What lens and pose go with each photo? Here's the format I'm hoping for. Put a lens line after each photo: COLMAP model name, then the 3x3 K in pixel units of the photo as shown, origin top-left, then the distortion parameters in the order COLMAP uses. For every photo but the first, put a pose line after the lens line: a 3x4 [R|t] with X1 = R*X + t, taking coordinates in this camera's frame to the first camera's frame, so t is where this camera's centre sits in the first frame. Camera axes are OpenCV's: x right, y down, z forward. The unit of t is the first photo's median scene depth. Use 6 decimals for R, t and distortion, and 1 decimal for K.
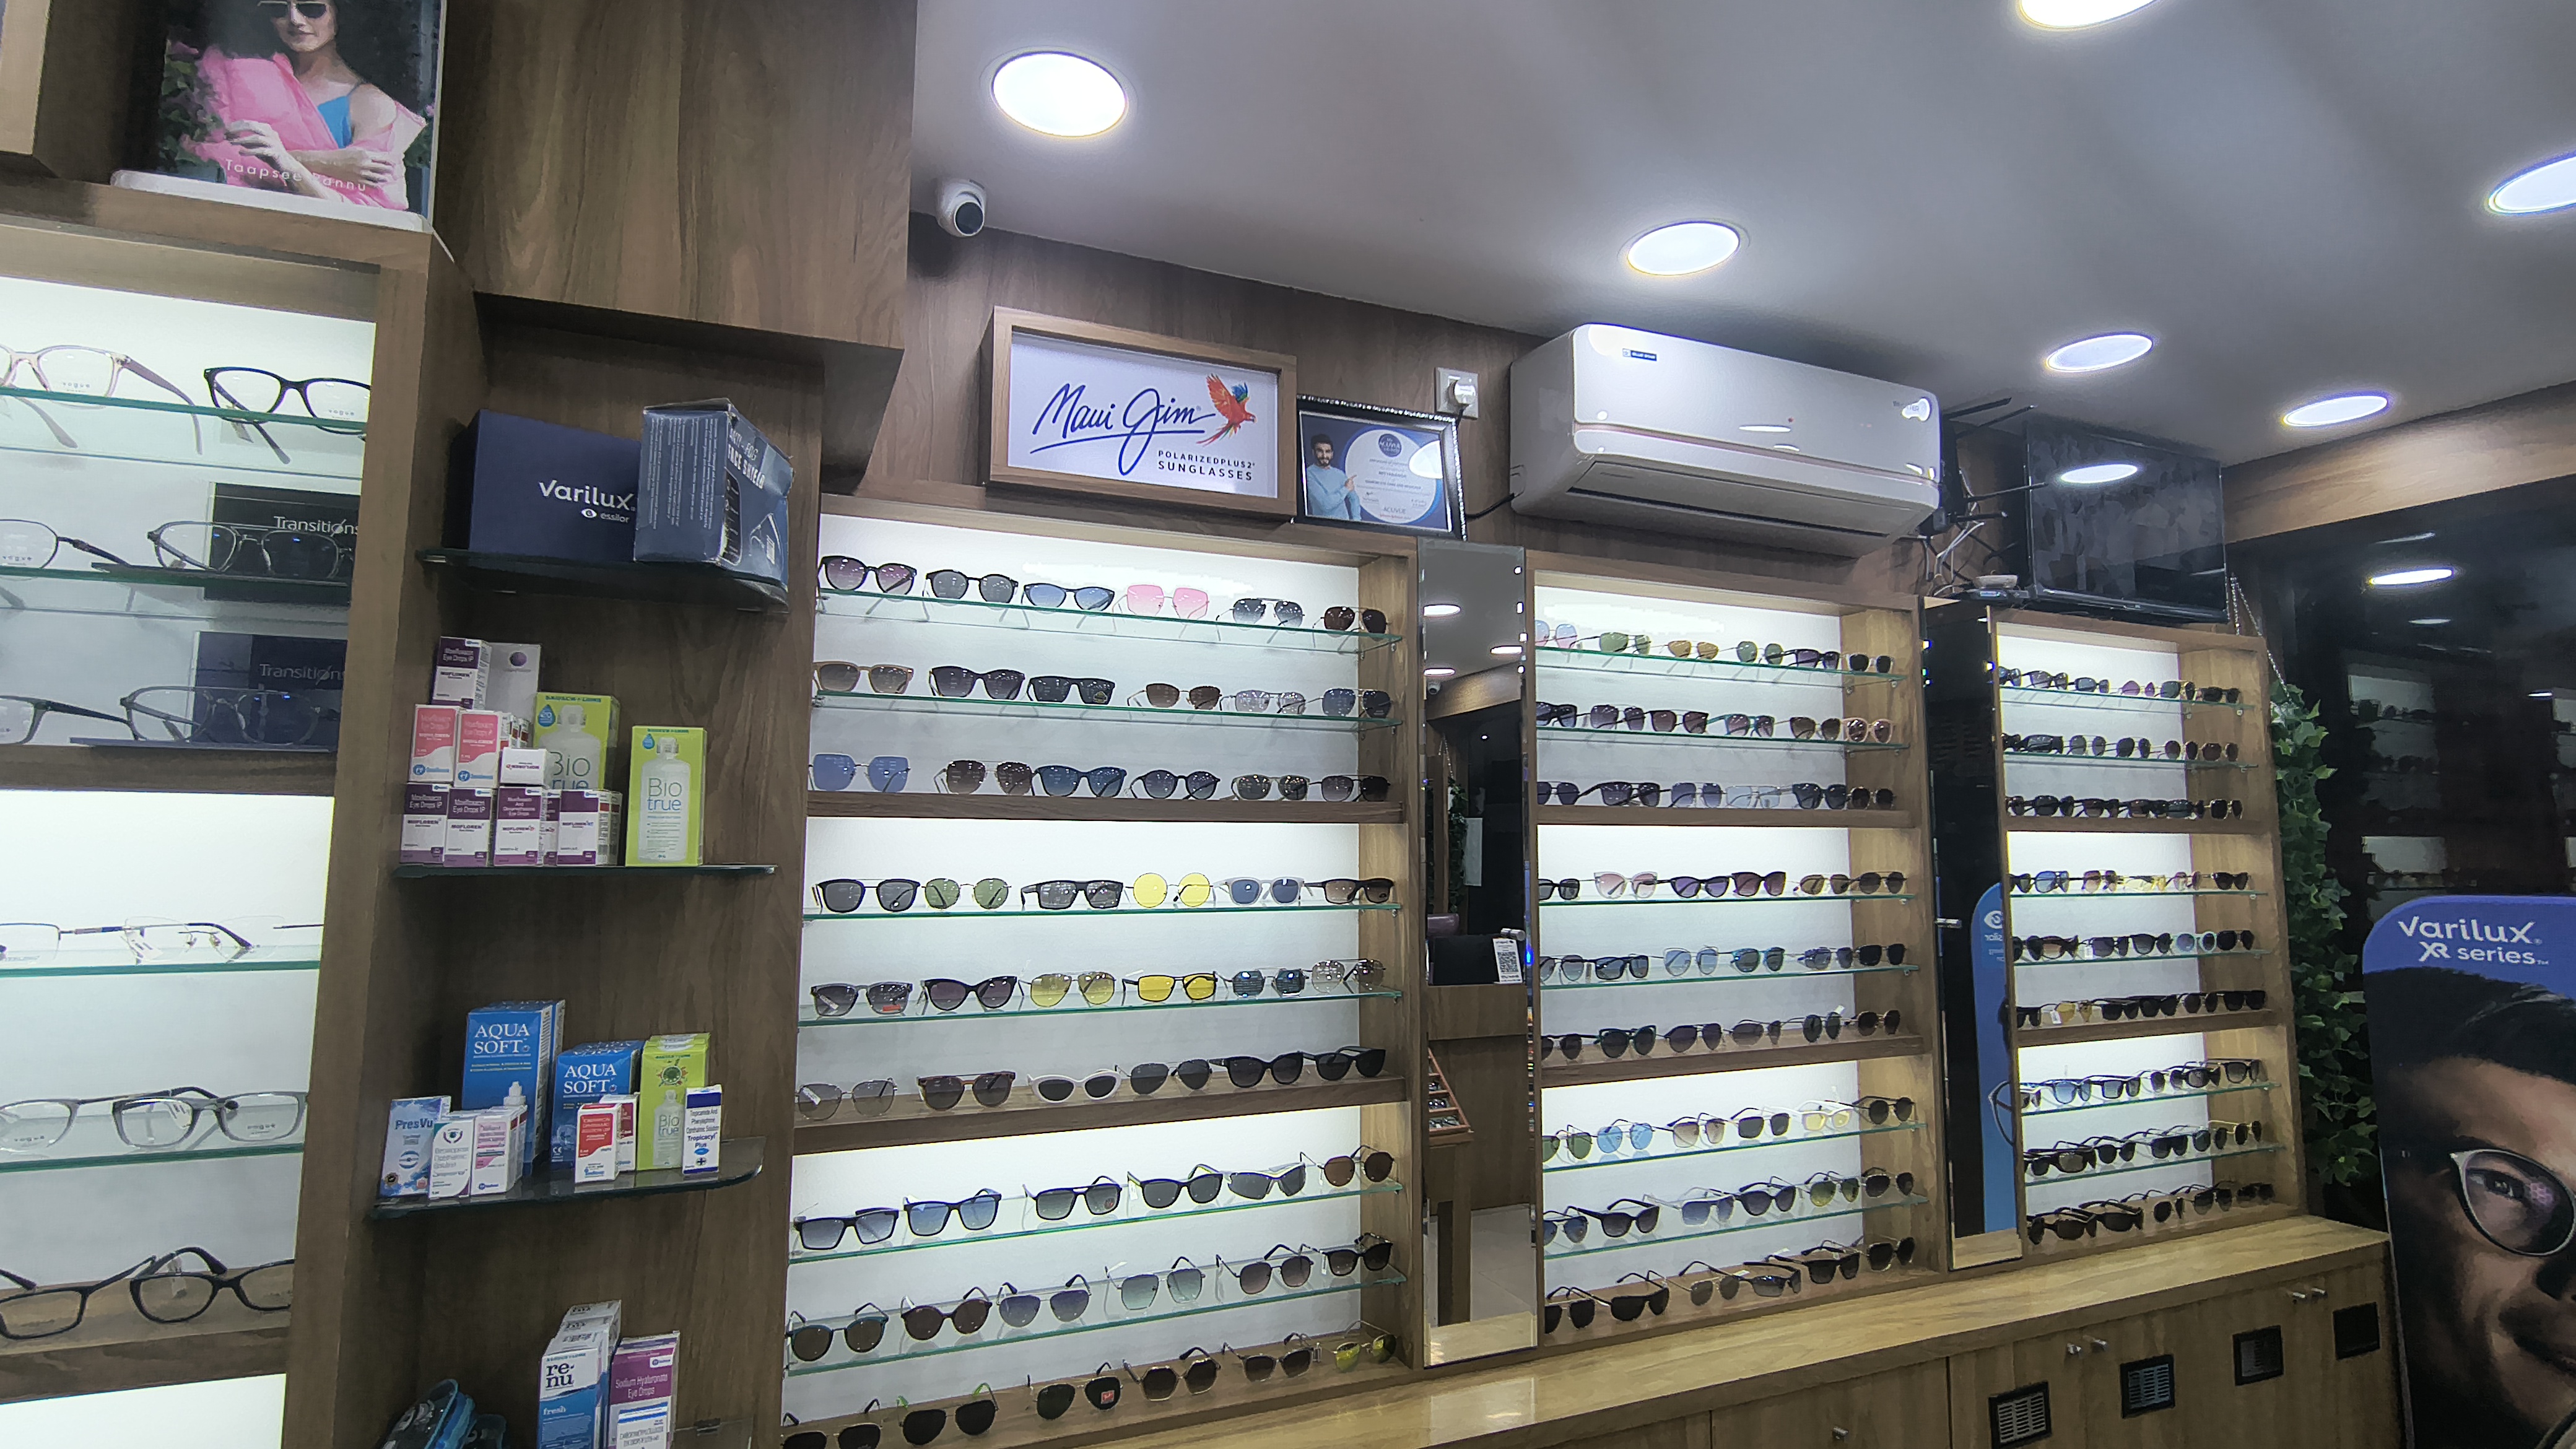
lens RADIAL K [[1204.5, 0, 1294.4], [0, 1204.5, 726.0], [0, 0, 1]] dist [-0.002089, -0.001036]
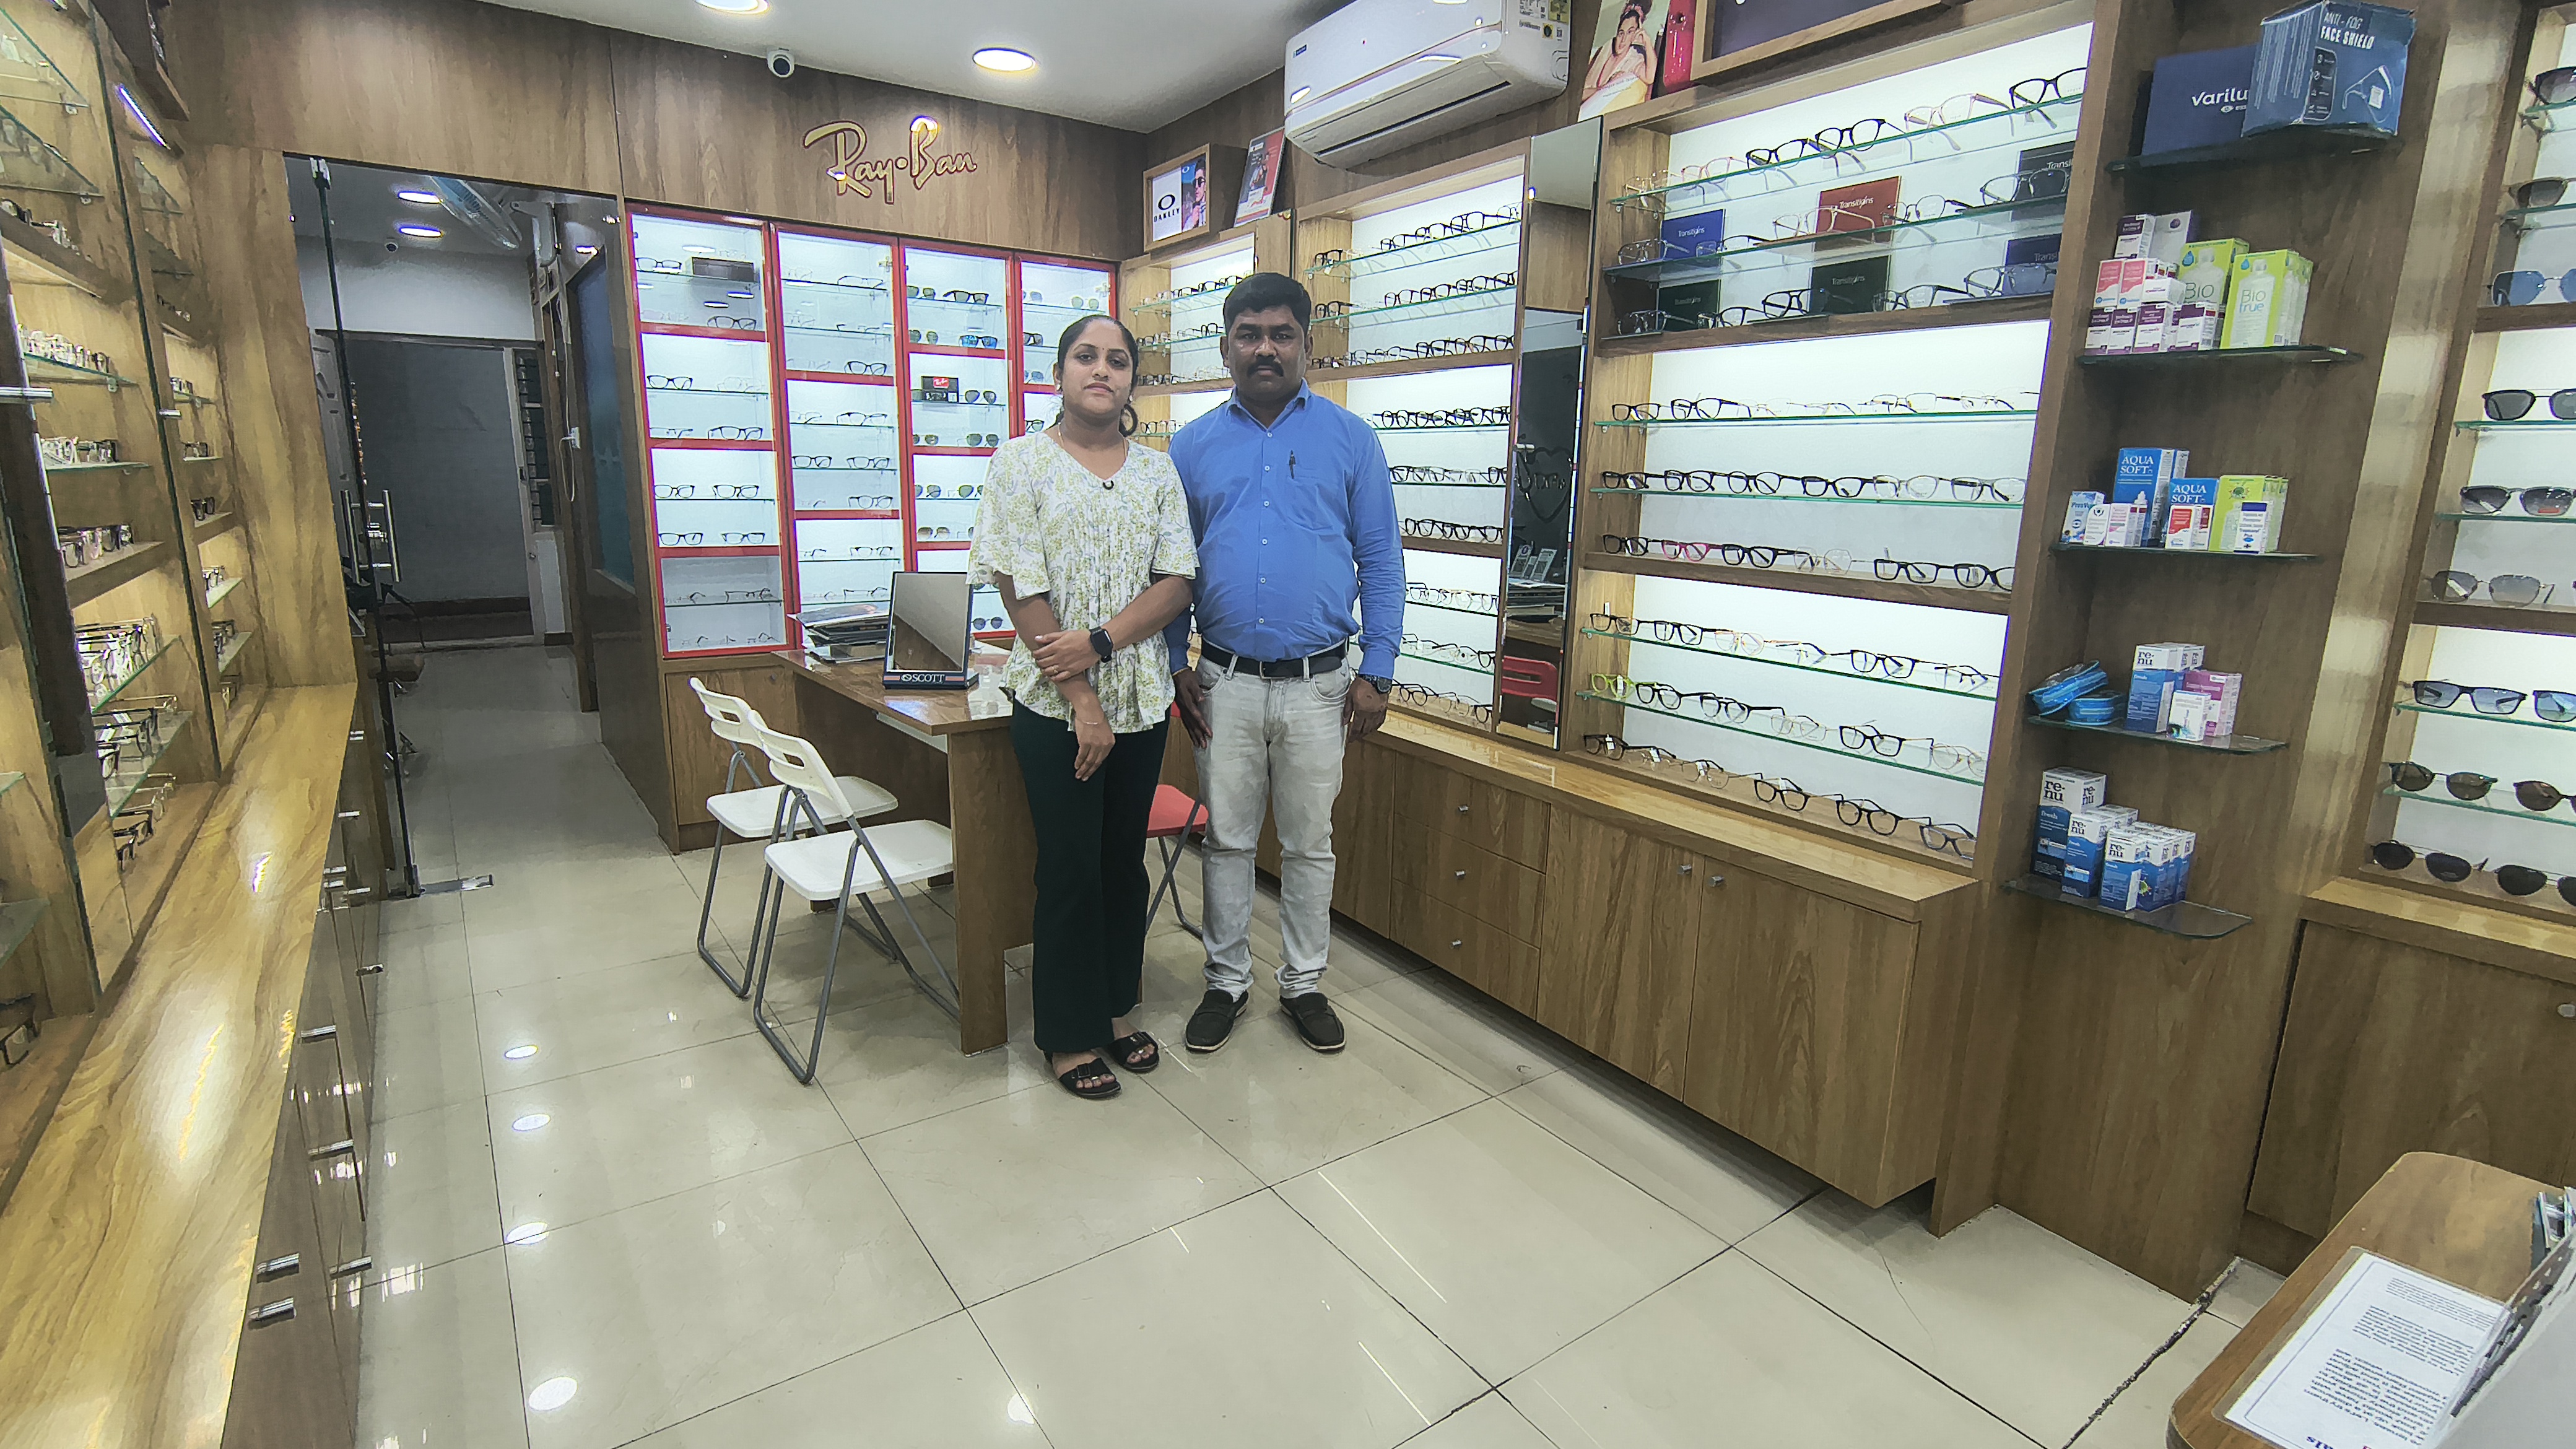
lens RADIAL K [[1204.5, 0, 1288.2], [0, 1204.5, 725.1], [0, 0, 1]] dist [-0.002089, -0.001036]
pose [[0.217768, 0.206117, -0.953988, 0.769422], [0.075514, 0.970958, 0.227021, 0.144065], [0.973075, -0.121477, 0.195879, -0.533125]]
